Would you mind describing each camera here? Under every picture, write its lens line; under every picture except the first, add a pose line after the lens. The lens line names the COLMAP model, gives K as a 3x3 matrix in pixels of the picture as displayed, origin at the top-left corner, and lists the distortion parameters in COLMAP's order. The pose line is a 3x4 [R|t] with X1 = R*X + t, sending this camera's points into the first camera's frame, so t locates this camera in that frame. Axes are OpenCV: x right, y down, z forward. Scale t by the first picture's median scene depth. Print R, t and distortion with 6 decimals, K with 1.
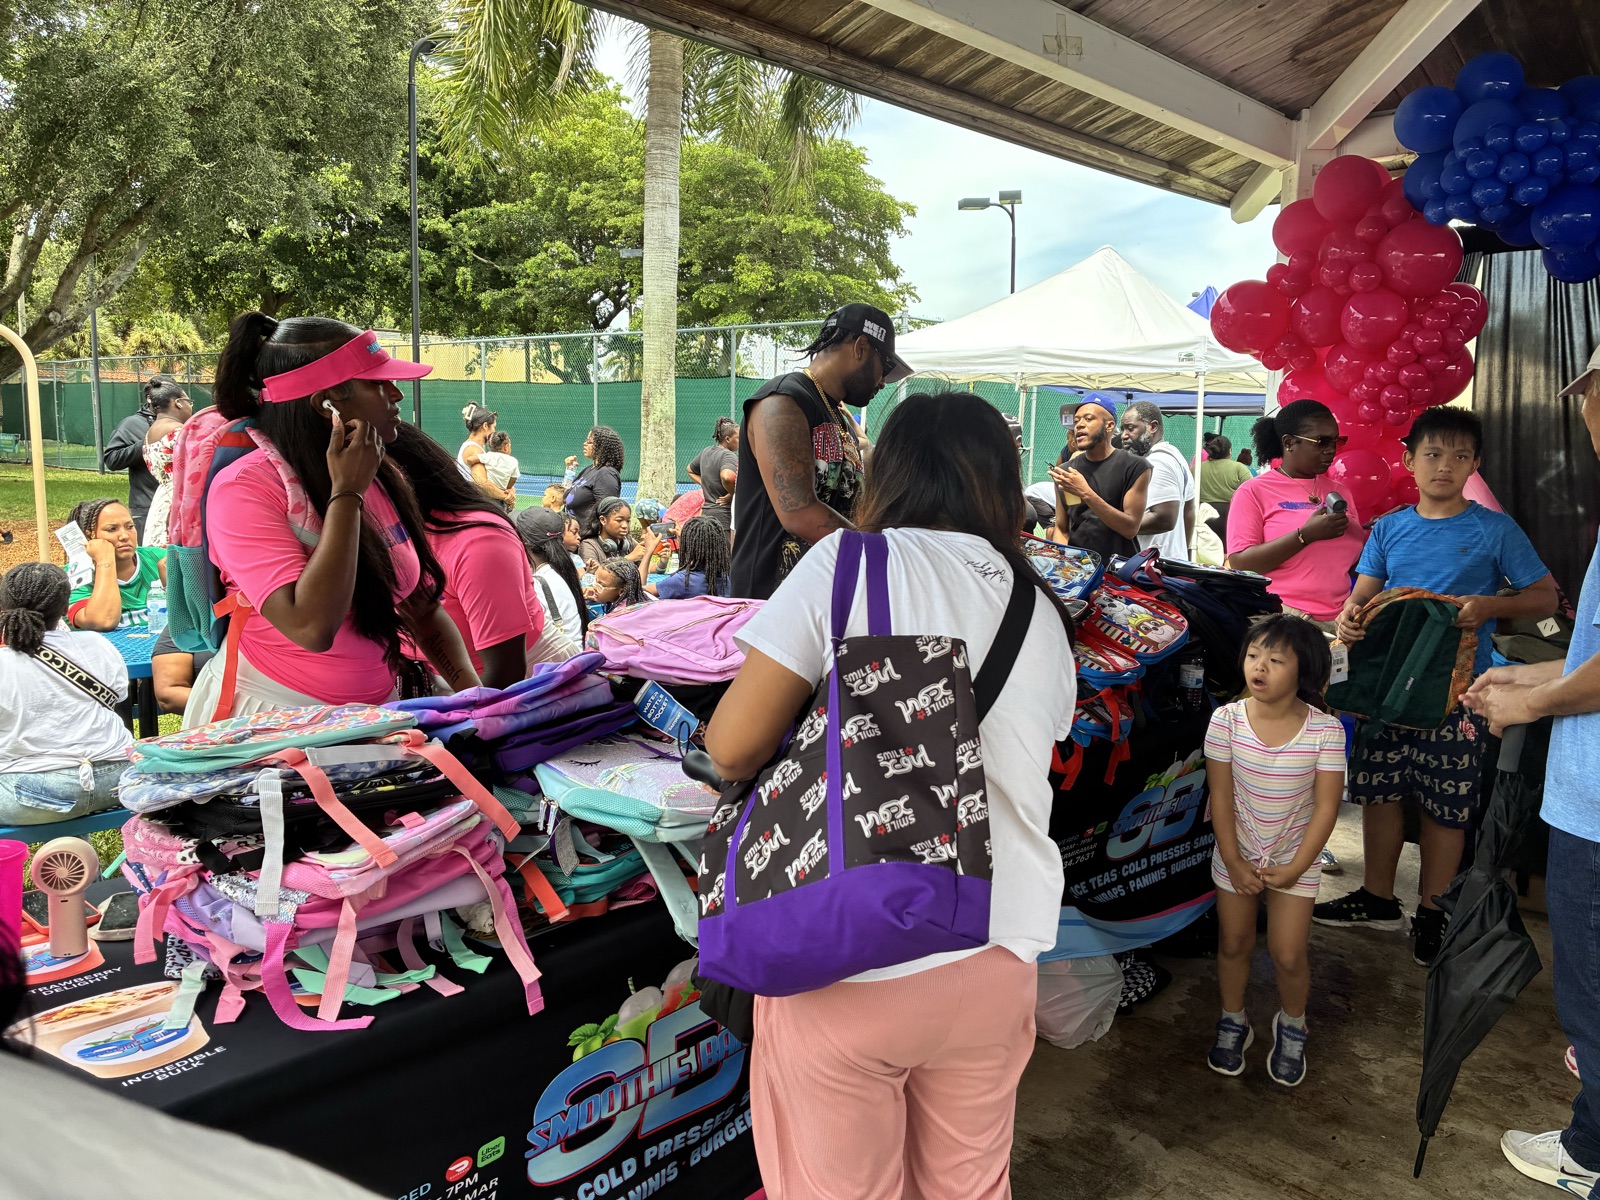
lens RADIAL K [[1194.0, 0, 800.0], [0, 1194.0, 600.0], [0, 0, 1]] dist [0.081049, -0.127962]
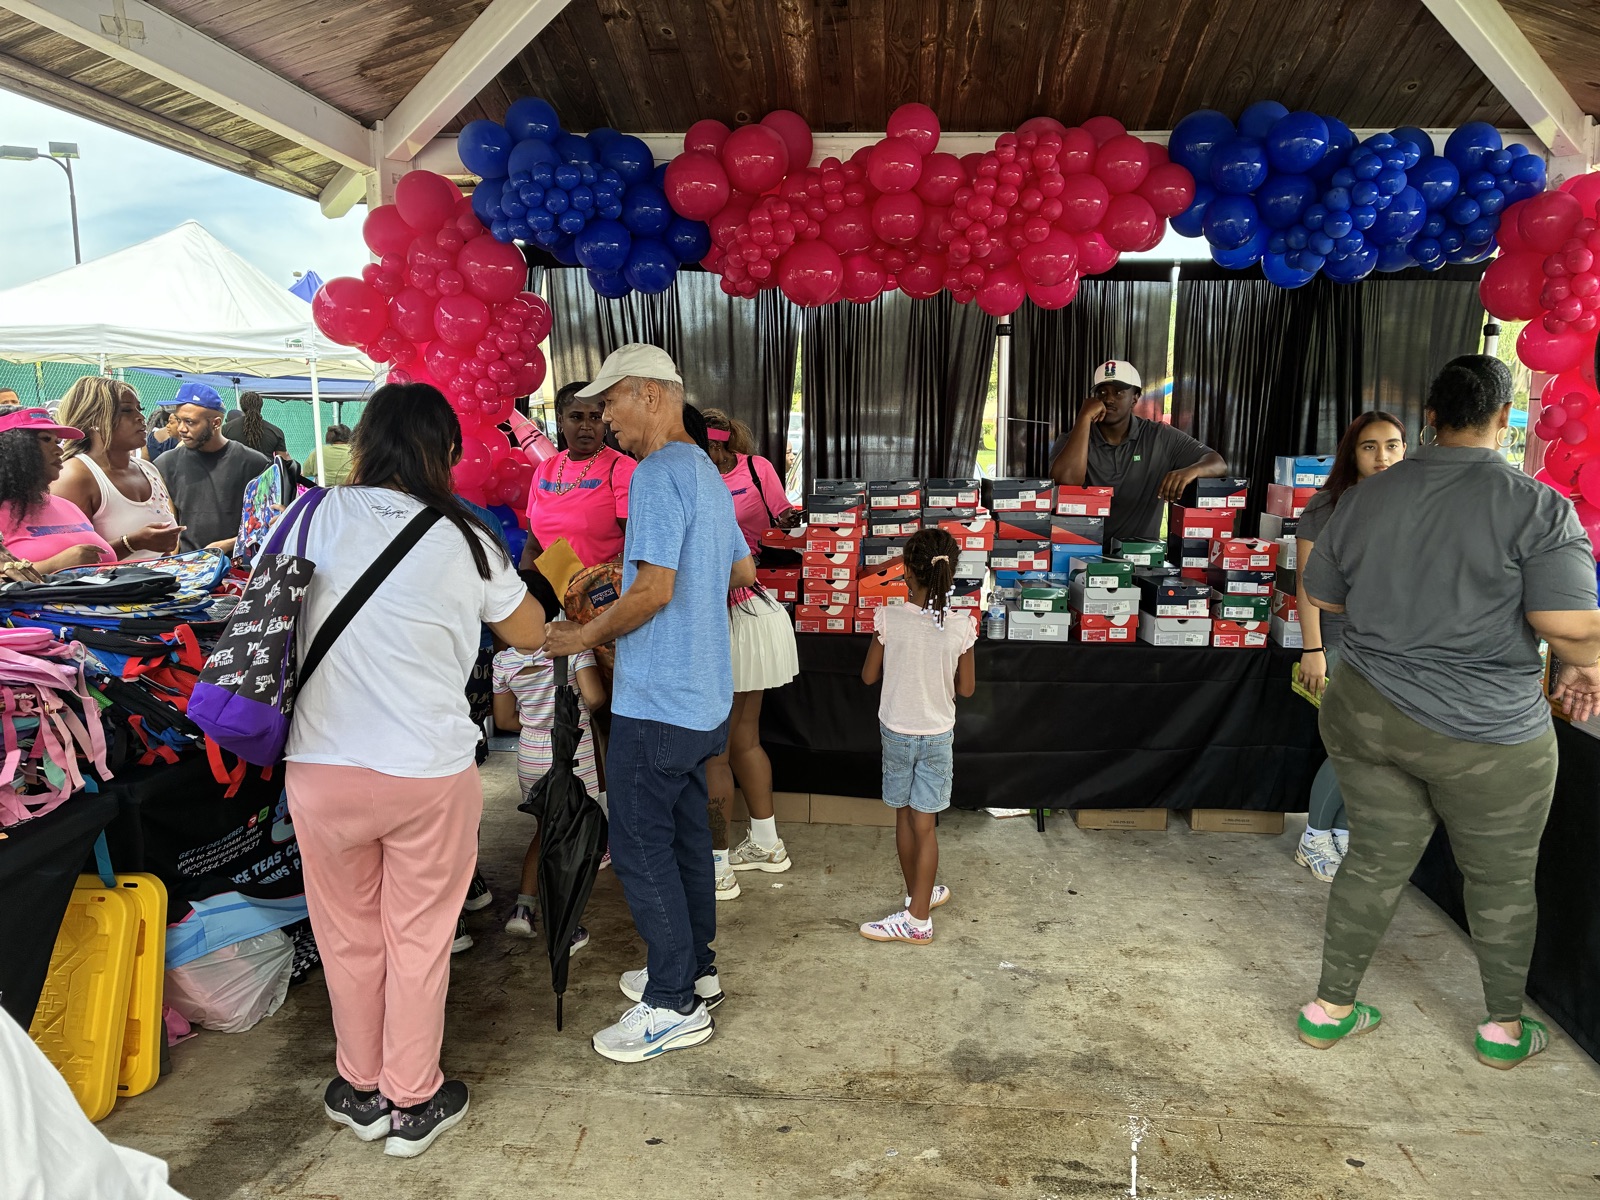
lens RADIAL K [[1216.4, 0, 808.8], [0, 1216.4, 577.8], [0, 0, 1]] dist [0.137294, -0.143913]
pose [[0.770357, -0.092421, 0.630879, -0.030504], [0.099140, 0.994768, 0.024671, 0.012959], [-0.629858, 0.043540, 0.775489, -0.098161]]
